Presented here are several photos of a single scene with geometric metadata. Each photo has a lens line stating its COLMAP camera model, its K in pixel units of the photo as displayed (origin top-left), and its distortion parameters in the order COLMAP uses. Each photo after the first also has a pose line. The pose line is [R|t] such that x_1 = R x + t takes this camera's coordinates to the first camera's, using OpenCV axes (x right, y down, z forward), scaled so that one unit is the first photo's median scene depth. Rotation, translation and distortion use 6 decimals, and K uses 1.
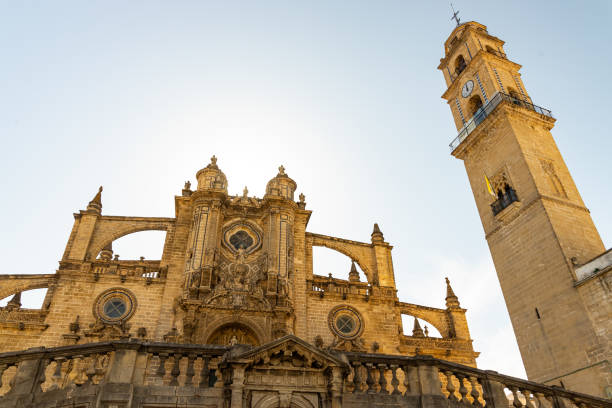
lens RADIAL K [[447.0, 0, 306.0], [0, 447.0, 204.0], [0, 0, 1]] dist [-0.011447, 0.001623]
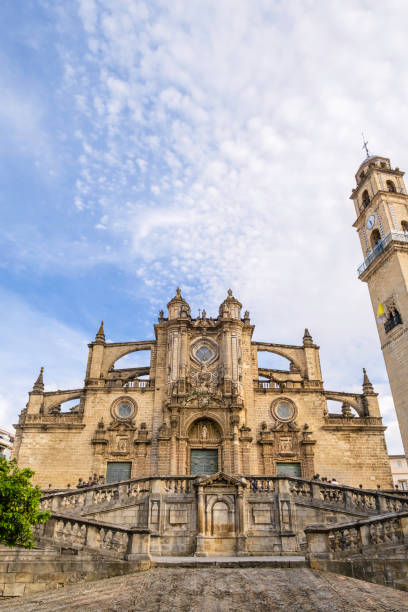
lens RADIAL K [[447.2, 0, 207.5], [0, 447.2, 287.1], [0, 0, 1]] dist [-0.038880, 0.001480]
pose [[0.986221, -0.075514, -0.147193, 0.086843], [0.088494, 0.992552, 0.083719, -0.243126], [0.139775, -0.095591, 0.985558, -0.345760]]
